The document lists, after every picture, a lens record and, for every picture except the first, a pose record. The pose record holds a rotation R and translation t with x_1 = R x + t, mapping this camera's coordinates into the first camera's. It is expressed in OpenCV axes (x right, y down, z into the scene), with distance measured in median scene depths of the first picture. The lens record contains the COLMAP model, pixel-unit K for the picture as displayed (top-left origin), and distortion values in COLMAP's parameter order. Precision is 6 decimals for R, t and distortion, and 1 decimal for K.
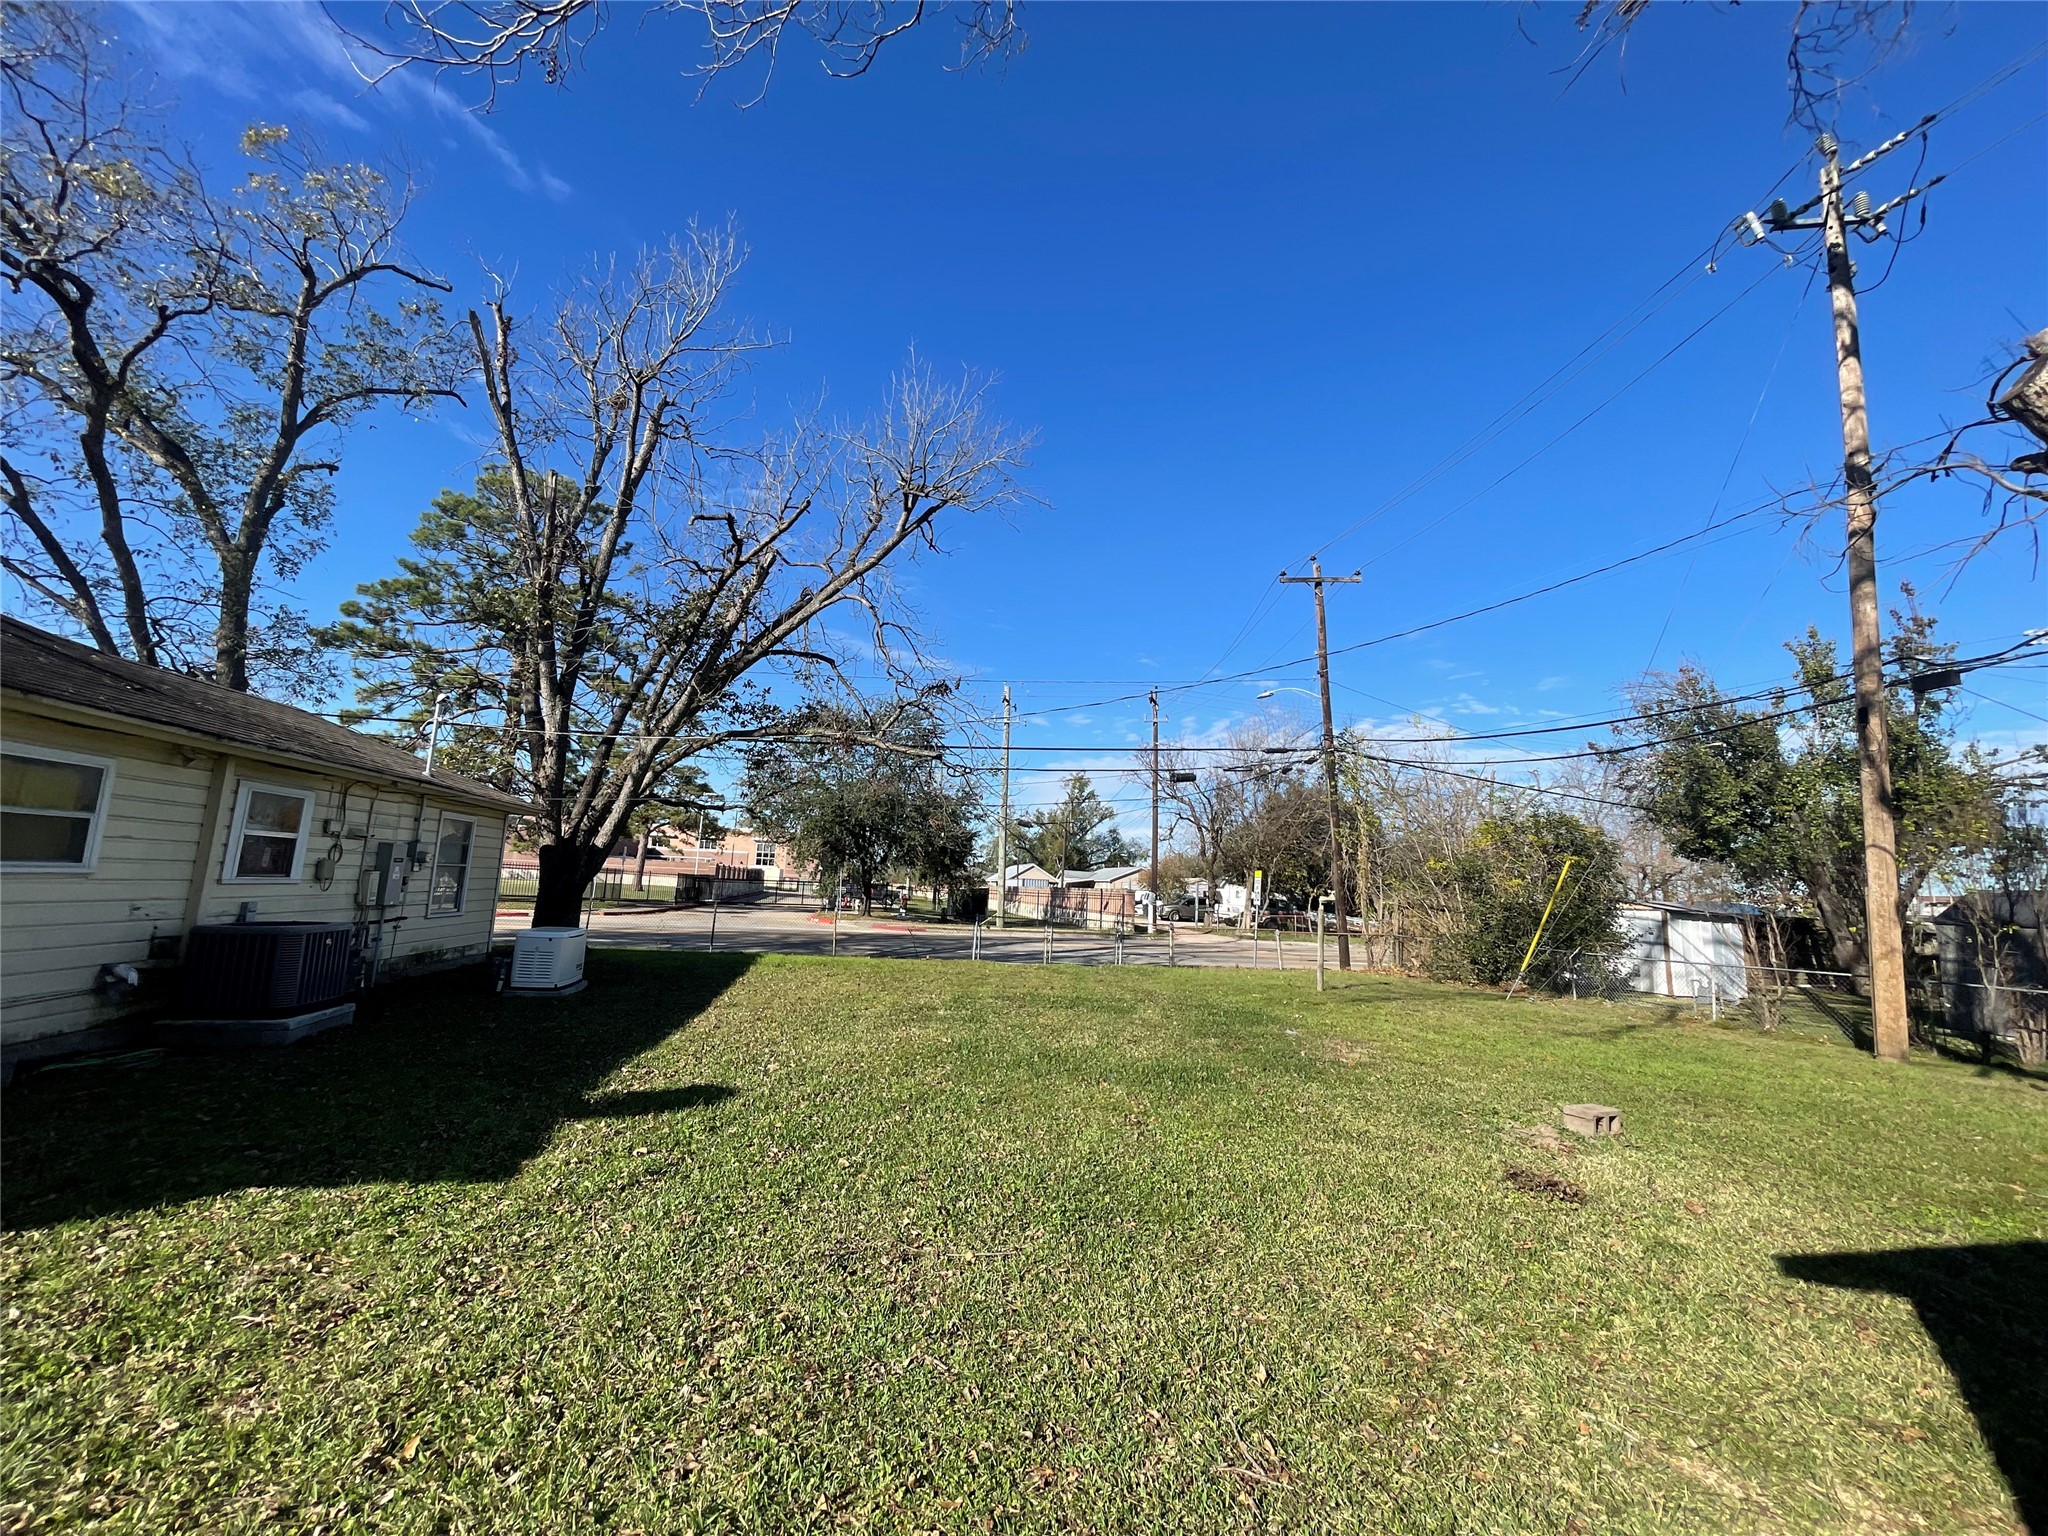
lens RADIAL K [[827.2, 0, 1023.9], [0, 827.2, 770.7], [0, 0, 1]] dist [-0.000979, 0.000061]
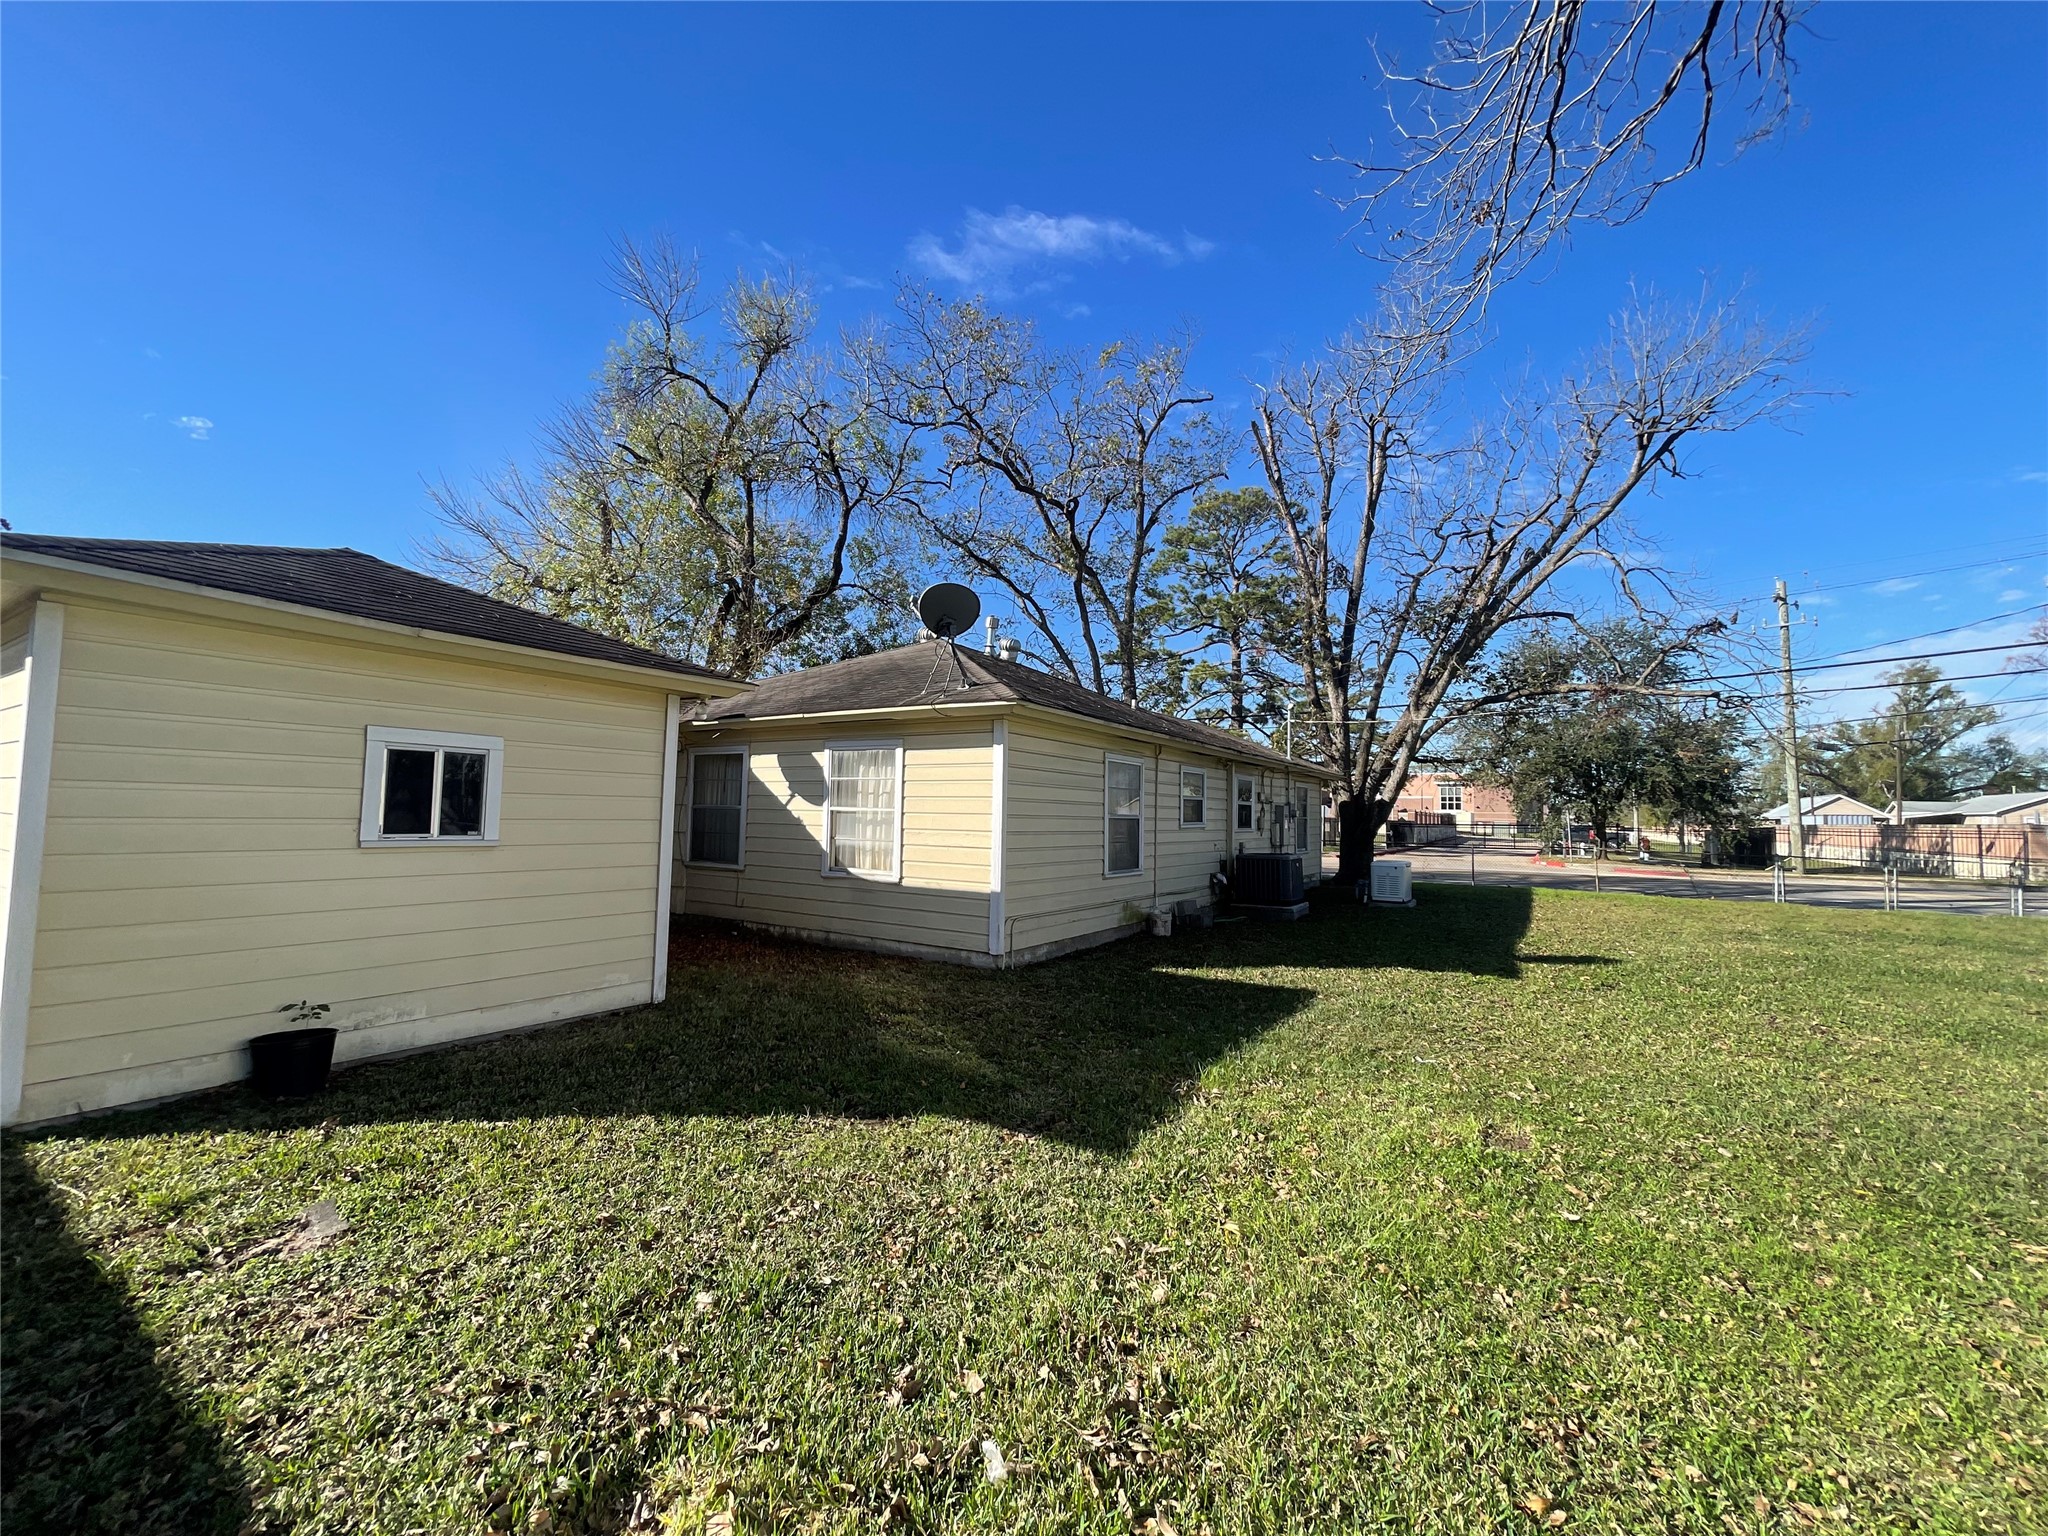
lens RADIAL K [[827.2, 0, 1034.8], [0, 827.2, 766.9], [0, 0, 1]] dist [-0.000979, 0.000061]
pose [[0.725369, -0.074313, -0.684337, -0.008387], [0.114168, 0.993375, 0.013142, -0.013279], [0.678826, -0.087663, 0.729047, -0.102340]]
